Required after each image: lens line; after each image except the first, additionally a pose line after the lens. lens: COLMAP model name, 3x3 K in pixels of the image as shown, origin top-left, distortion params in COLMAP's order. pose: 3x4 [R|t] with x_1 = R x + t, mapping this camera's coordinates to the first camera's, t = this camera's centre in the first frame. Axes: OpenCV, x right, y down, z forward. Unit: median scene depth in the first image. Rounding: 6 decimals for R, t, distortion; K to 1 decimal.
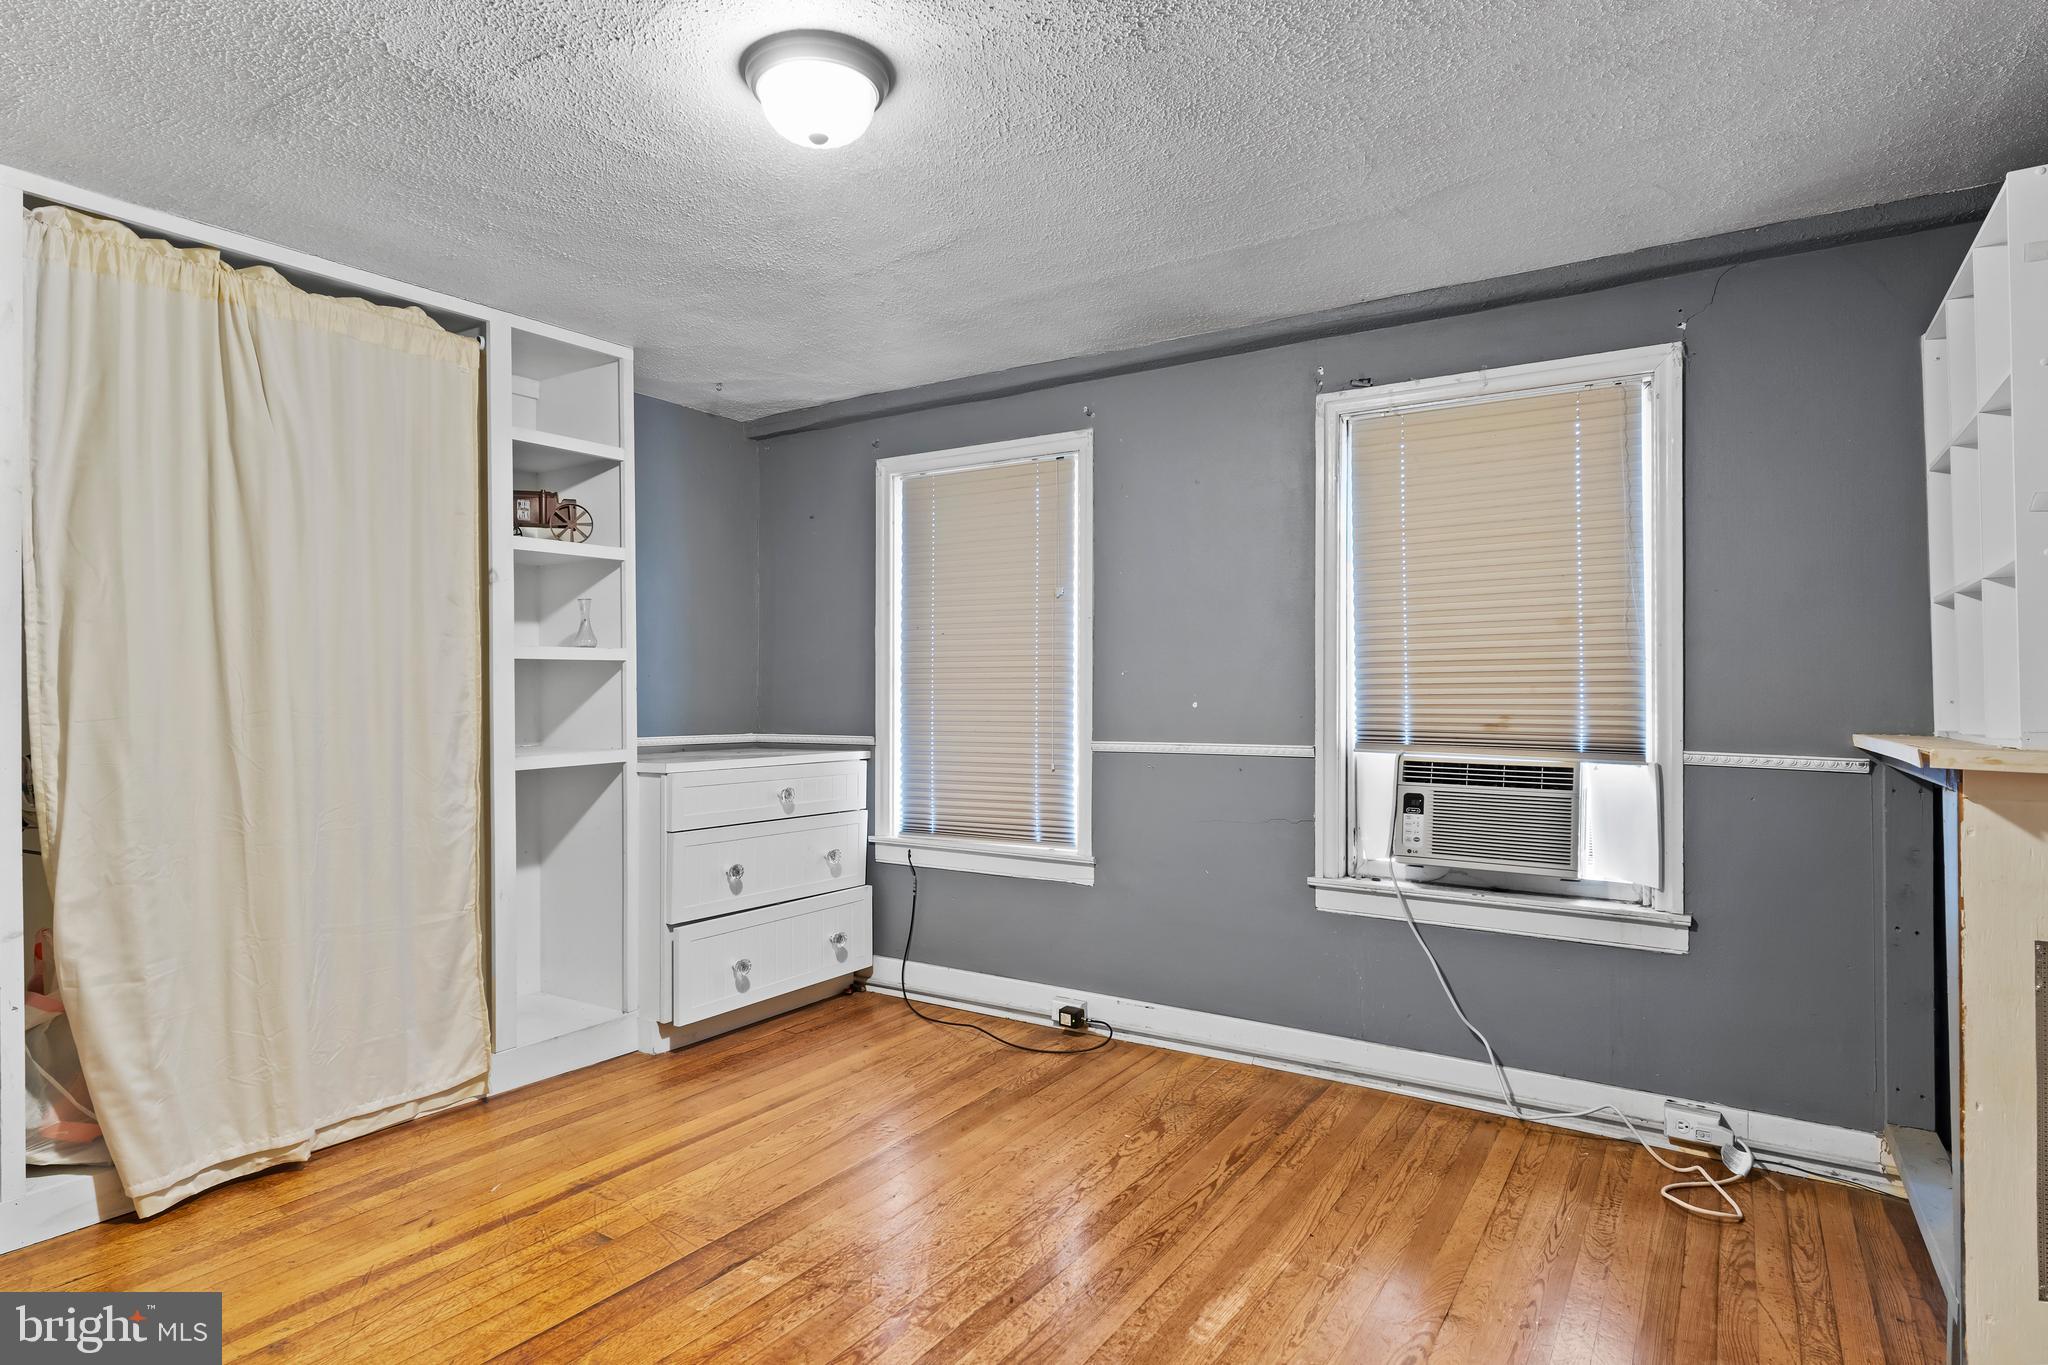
lens RADIAL K [[1105.0, 0, 1019.1], [0, 1105.0, 688.9], [0, 0, 1]] dist [-0.012195, 0.001788]
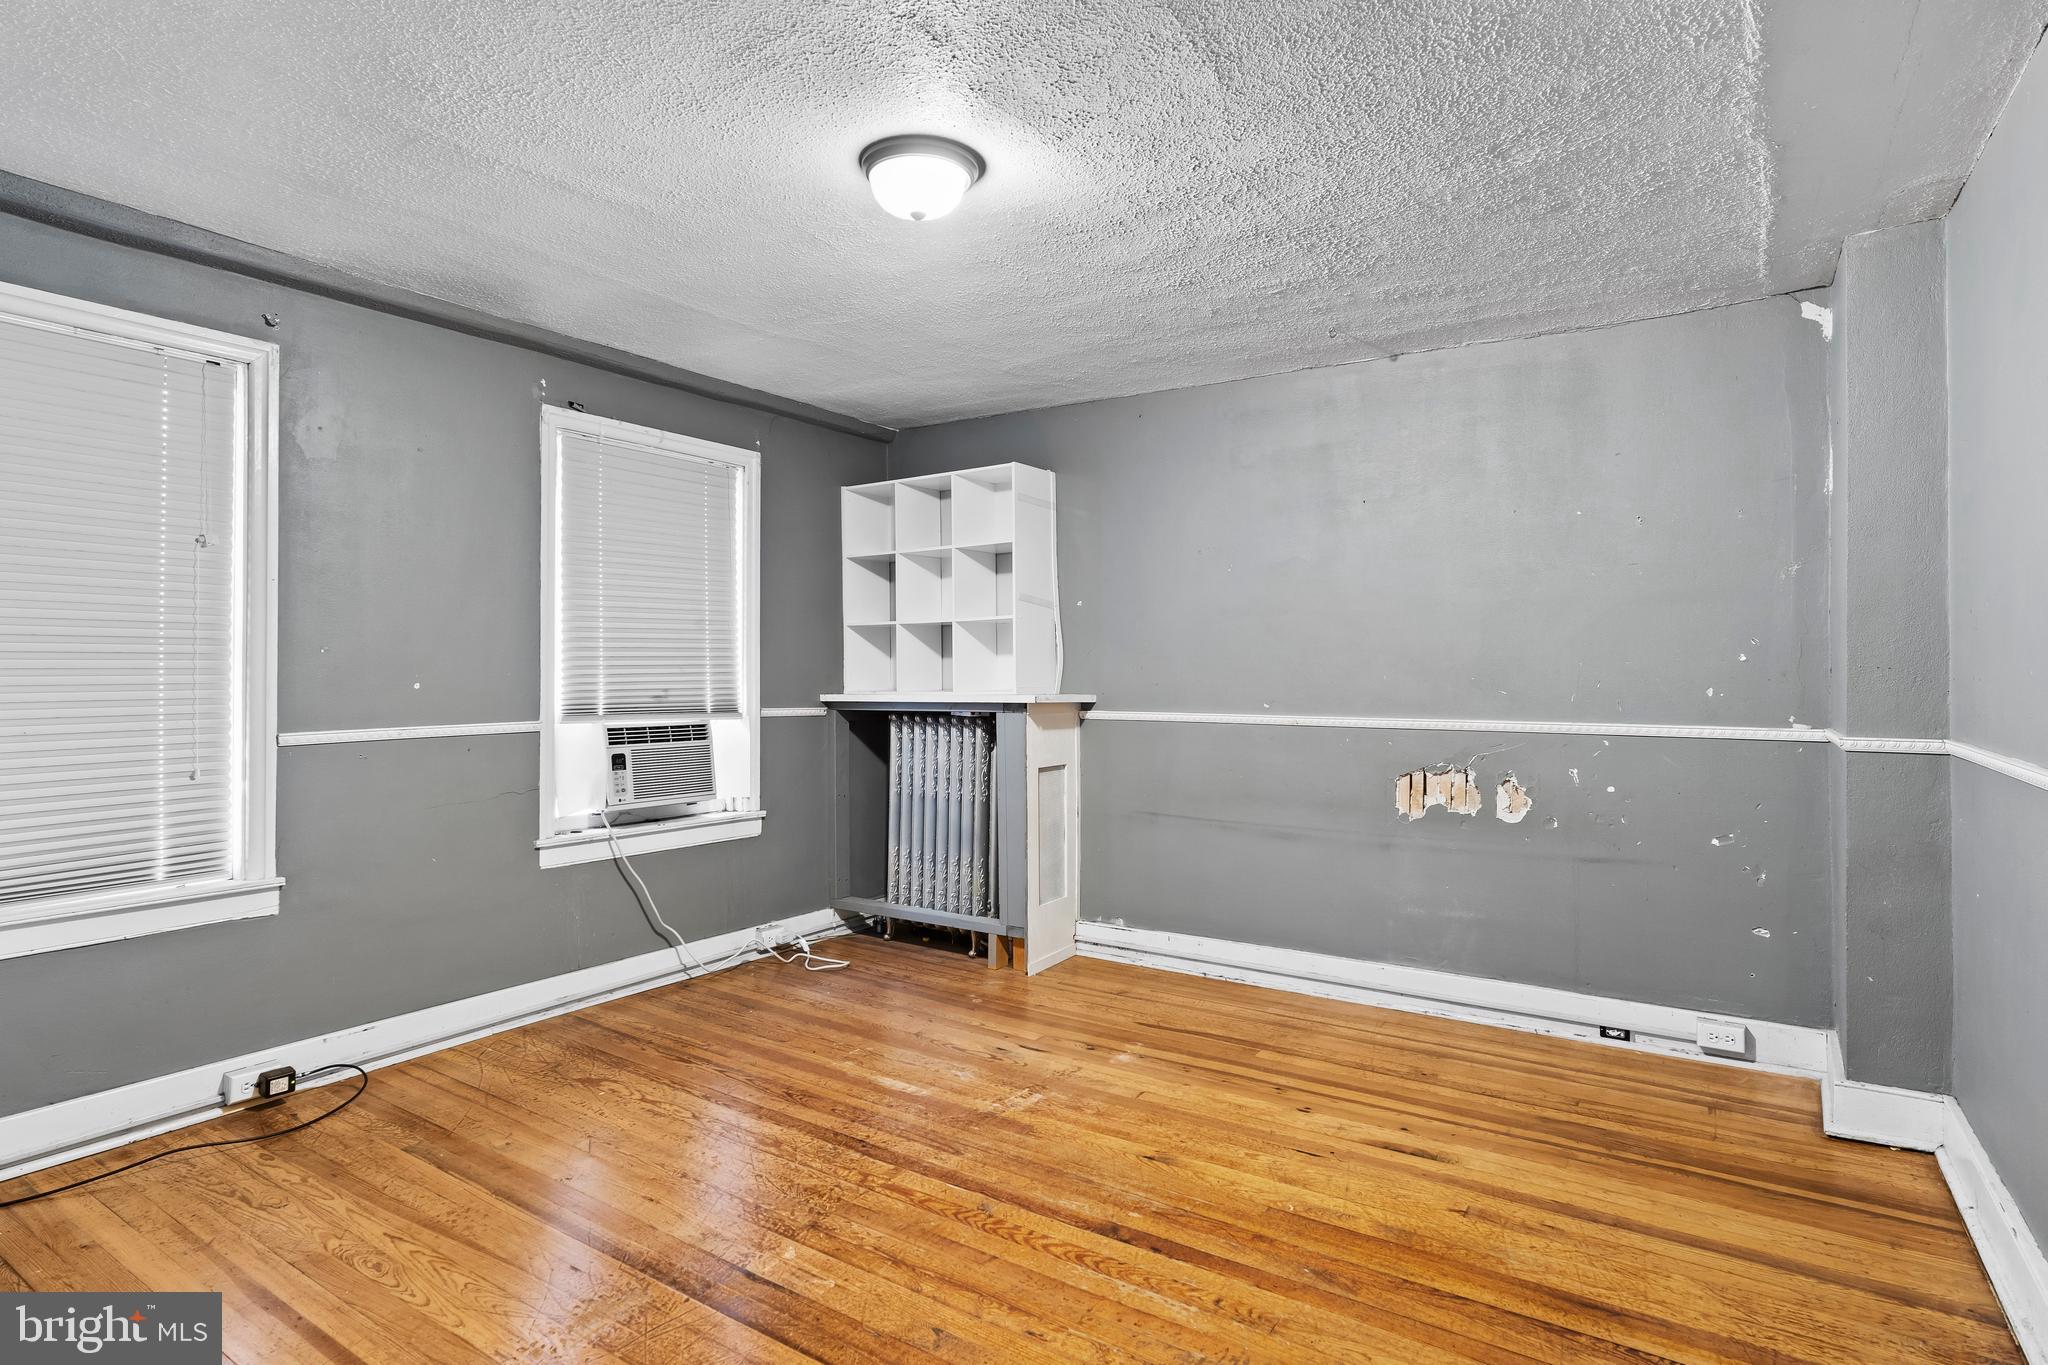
lens RADIAL K [[1050.2, 0, 1018.4], [0, 1050.2, 669.4], [0, 0, 1]] dist [-0.010657, 0.005575]
pose [[0.016497, -0.000637, 0.999864, -0.833369], [-0.001773, 0.999998, 0.000667, -0.001647], [-0.999862, -0.001784, 0.016496, 0.543969]]
